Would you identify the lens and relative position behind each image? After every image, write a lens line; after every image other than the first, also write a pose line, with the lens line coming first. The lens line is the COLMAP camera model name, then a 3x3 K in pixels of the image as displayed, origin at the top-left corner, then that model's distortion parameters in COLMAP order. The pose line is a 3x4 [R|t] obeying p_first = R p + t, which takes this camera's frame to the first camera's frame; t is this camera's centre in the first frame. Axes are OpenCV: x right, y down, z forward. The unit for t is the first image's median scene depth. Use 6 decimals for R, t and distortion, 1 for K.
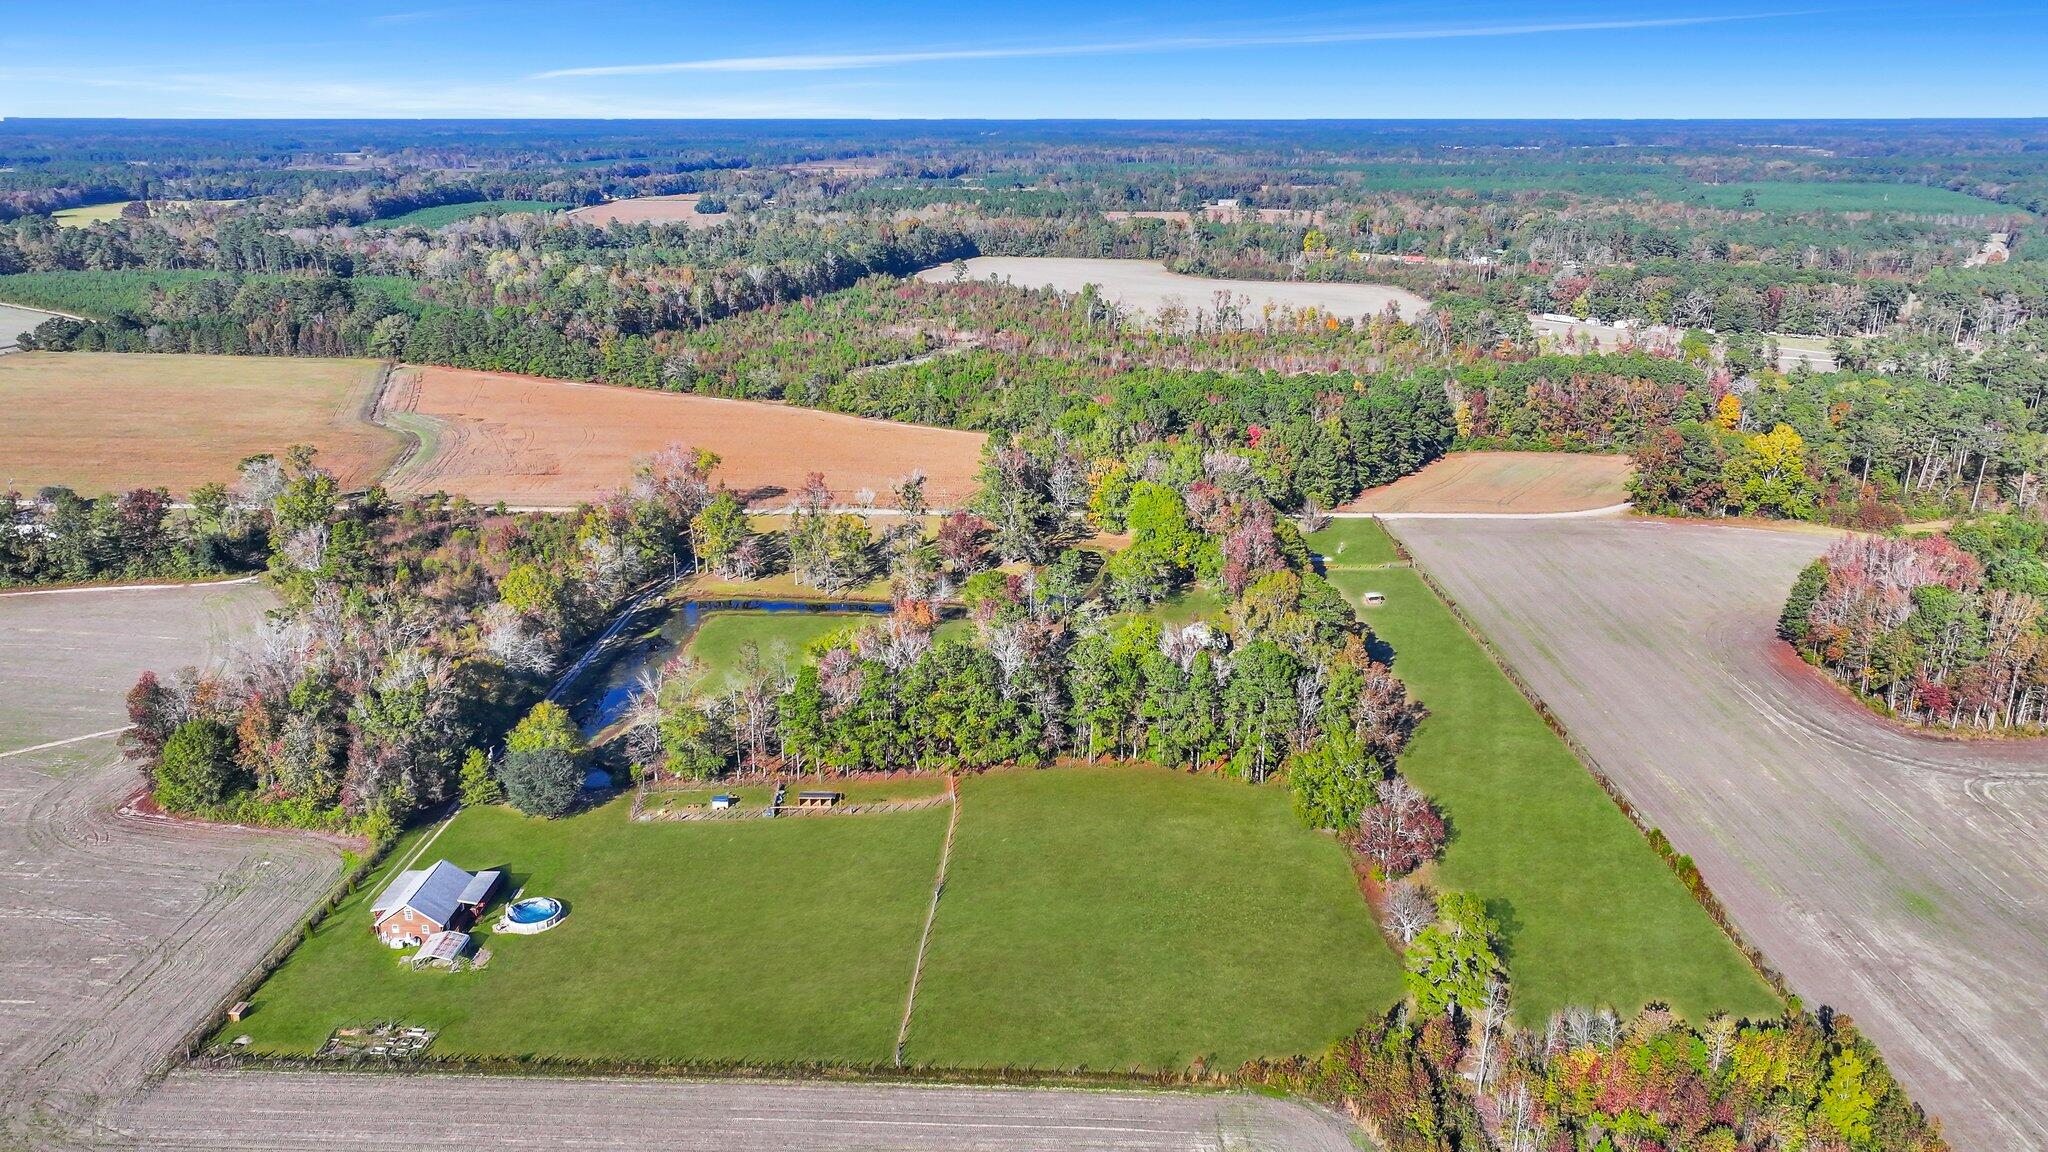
lens RADIAL K [[1438.9, 0, 1024.8], [0, 1438.9, 582.2], [0, 0, 1]] dist [0.001342, 0.001533]
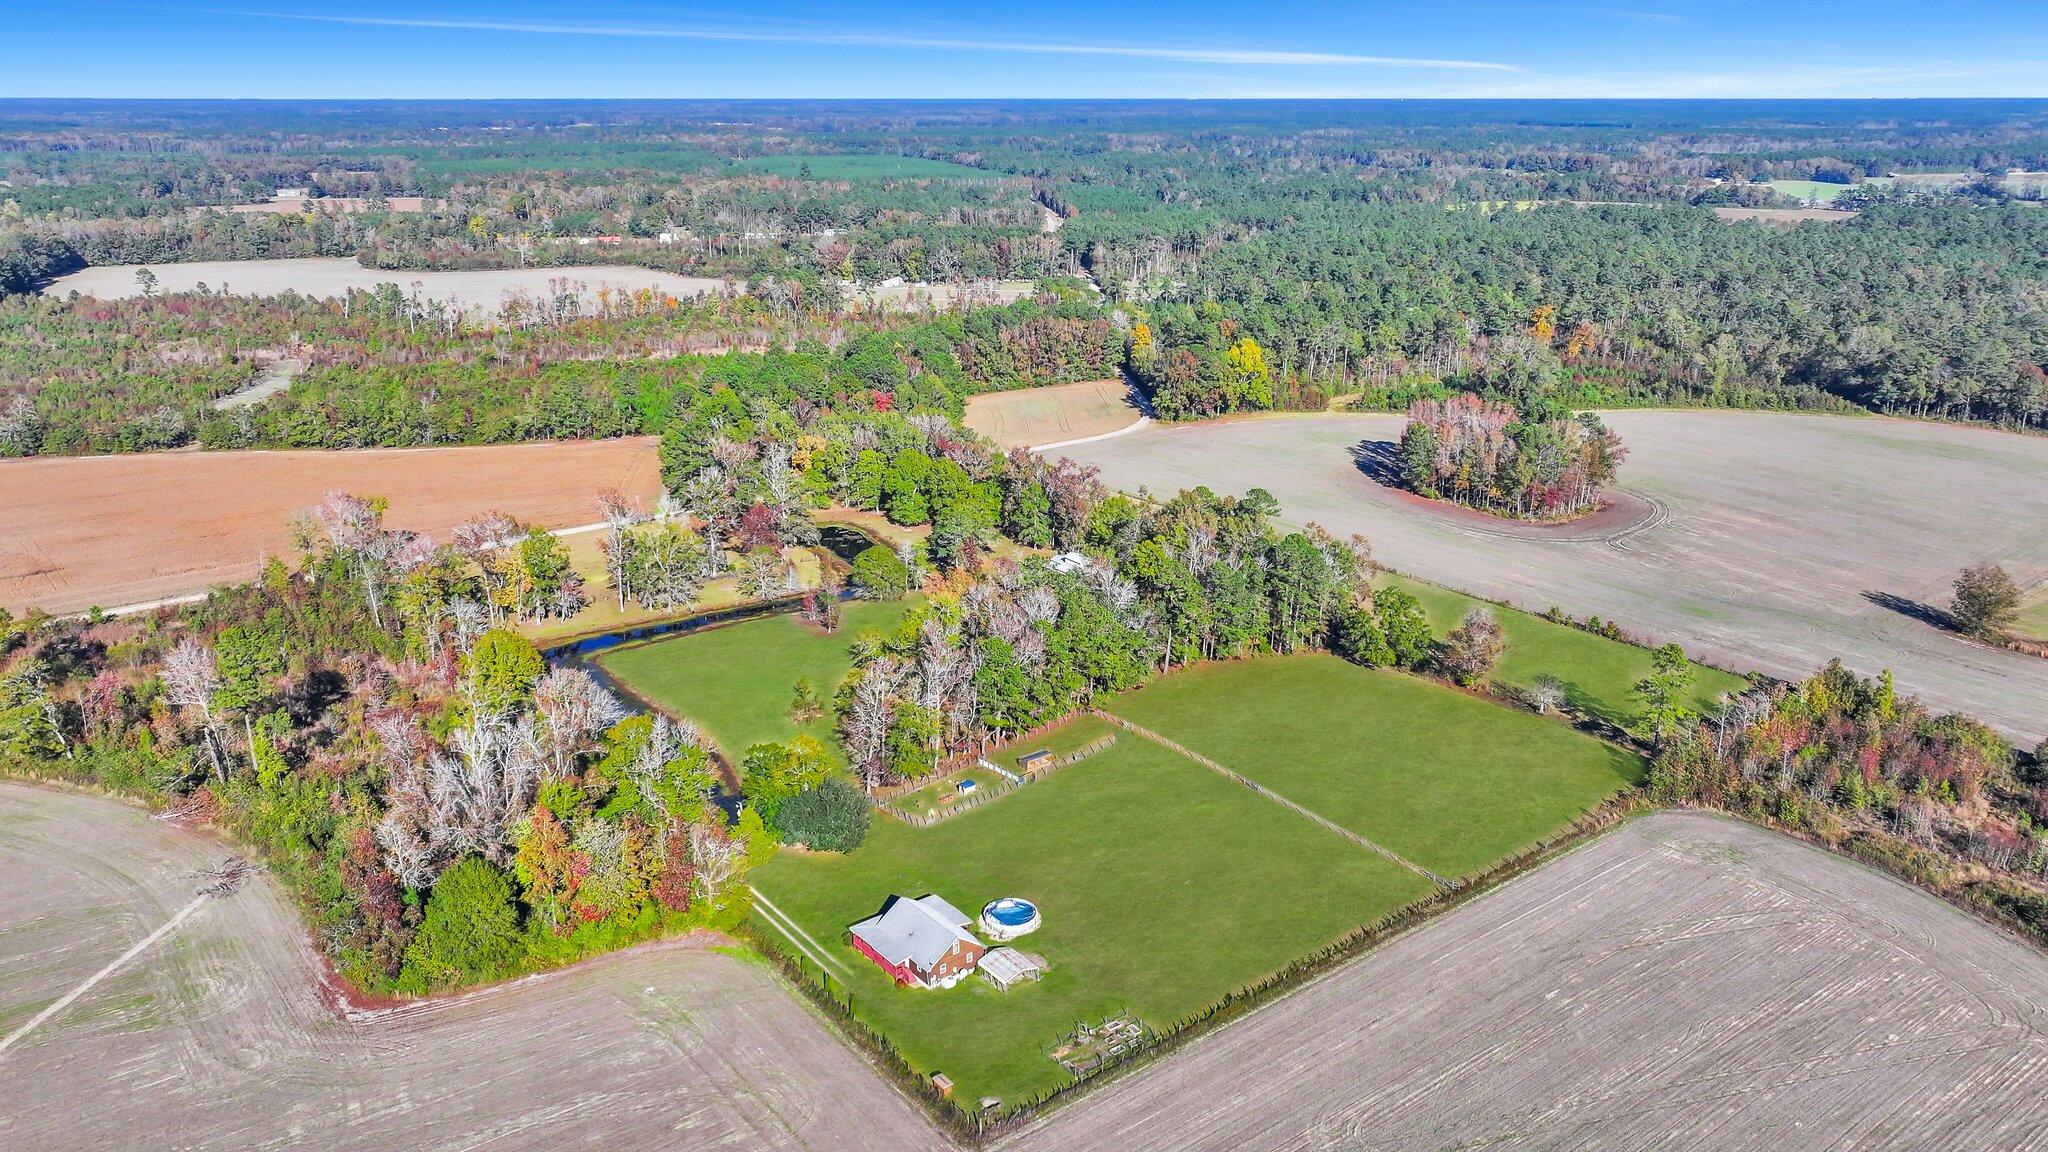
lens RADIAL K [[1438.9, 0, 1024.8], [0, 1438.9, 582.2], [0, 0, 1]] dist [0.001342, 0.001533]
pose [[0.782563, -0.199778, 0.589647, -0.295535], [0.192399, 0.978359, 0.076131, -0.021954], [-0.592096, 0.053870, 0.804065, 0.066287]]
